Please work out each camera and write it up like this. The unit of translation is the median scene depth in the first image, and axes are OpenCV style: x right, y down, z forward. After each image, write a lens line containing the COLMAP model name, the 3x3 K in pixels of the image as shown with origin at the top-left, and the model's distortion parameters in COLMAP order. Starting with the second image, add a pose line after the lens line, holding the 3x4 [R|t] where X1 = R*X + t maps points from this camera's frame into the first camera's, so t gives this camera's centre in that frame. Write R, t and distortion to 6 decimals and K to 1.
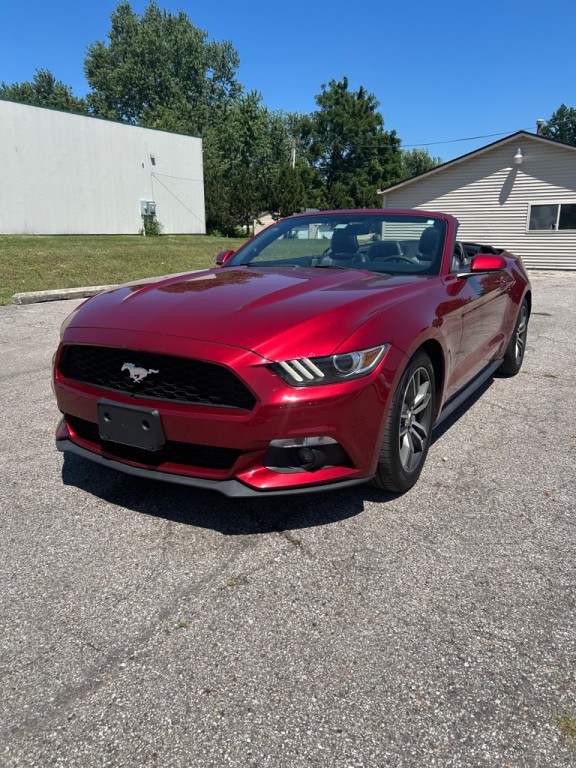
lens RADIAL K [[558.1, 0, 287.1], [0, 558.1, 393.3], [0, 0, 1]] dist [0.019841, -0.003657]
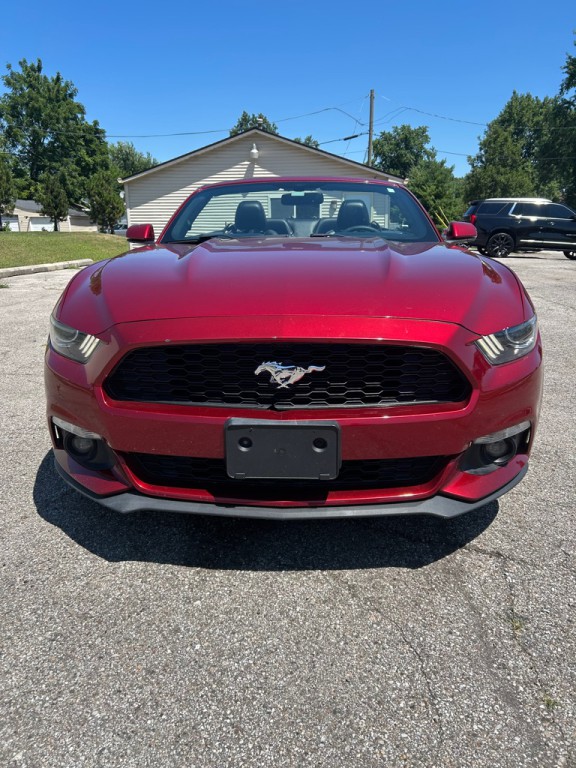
lens RADIAL K [[560.9, 0, 284.6], [0, 560.9, 382.6], [0, 0, 1]] dist [0.025510, -0.026718]
pose [[0.889906, -0.126438, 0.438270, -0.568516], [0.130451, 0.991231, 0.021084, -0.040478], [-0.437092, 0.038410, 0.898596, 0.363546]]
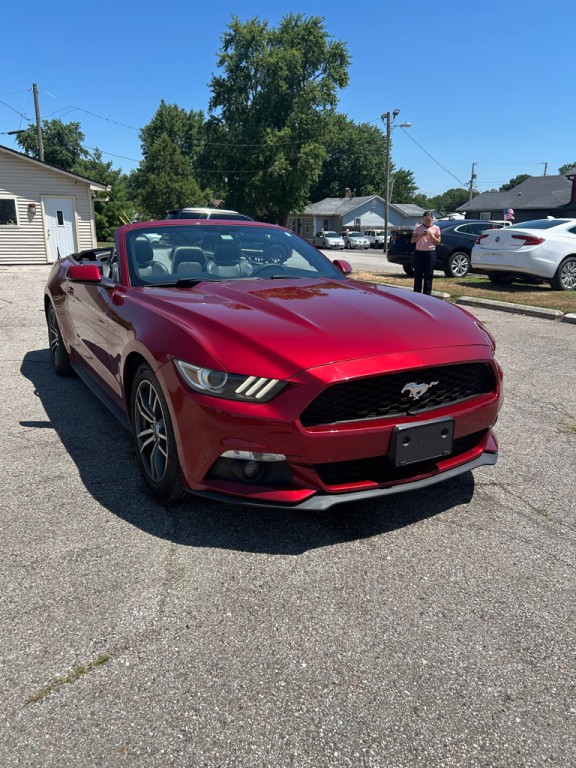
lens RADIAL K [[560.9, 0, 284.6], [0, 560.9, 382.6], [0, 0, 1]] dist [0.025510, -0.026718]
pose [[0.513479, -0.219839, 0.829464, -1.239420], [0.222836, 0.967626, 0.118511, -0.225076], [-0.828664, 0.123981, 0.545843, 0.623257]]
